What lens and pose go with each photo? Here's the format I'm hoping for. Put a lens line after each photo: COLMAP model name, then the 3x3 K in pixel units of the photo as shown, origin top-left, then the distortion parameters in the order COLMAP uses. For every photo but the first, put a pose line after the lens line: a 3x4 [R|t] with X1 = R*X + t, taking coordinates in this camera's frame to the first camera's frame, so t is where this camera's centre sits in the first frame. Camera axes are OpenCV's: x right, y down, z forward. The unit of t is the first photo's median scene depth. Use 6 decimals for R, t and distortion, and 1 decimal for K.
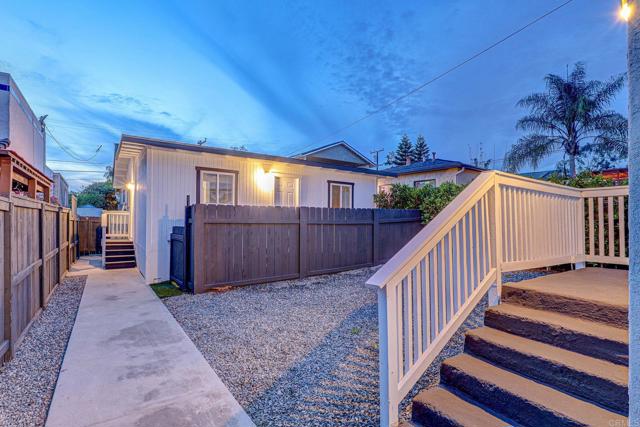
lens RADIAL K [[321.3, 0, 322.0], [0, 321.3, 211.9], [0, 0, 1]] dist [-0.019526, 0.000475]
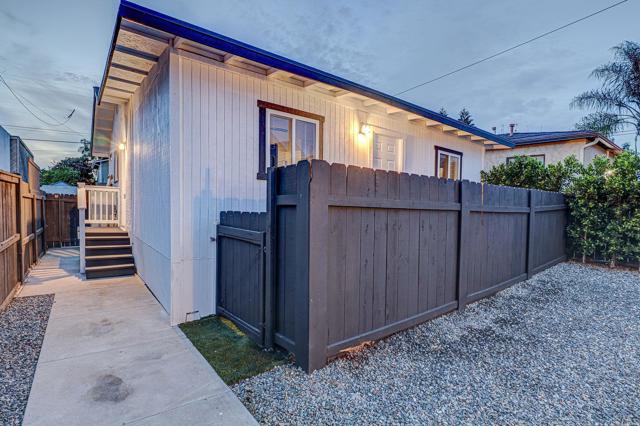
lens RADIAL K [[313.3, 0, 322.2], [0, 313.3, 217.7], [0, 0, 1]] dist [-0.031733, -0.000065]
pose [[0.997451, 0.018627, 0.068887, -0.257314], [-0.023010, 0.997723, 0.063398, 0.015276], [-0.067549, -0.064821, 0.995608, 0.370727]]
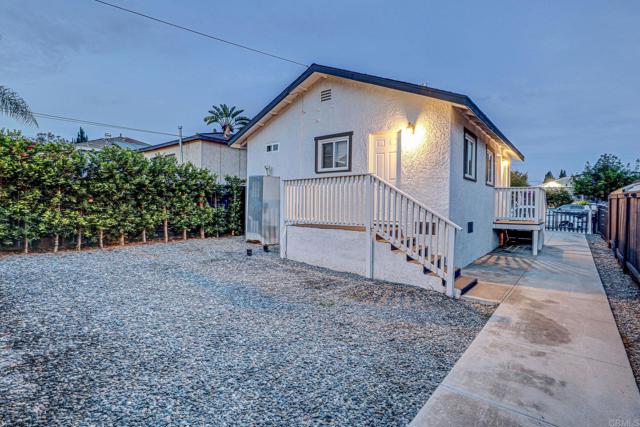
lens RADIAL K [[321.3, 0, 322.0], [0, 321.3, 211.9], [0, 0, 1]] dist [-0.019526, 0.000475]
pose [[-0.294934, -0.036692, 0.954813, -0.381720], [-0.046429, 0.998632, 0.024035, 0.020817], [-0.954389, -0.037242, -0.296235, 0.580975]]
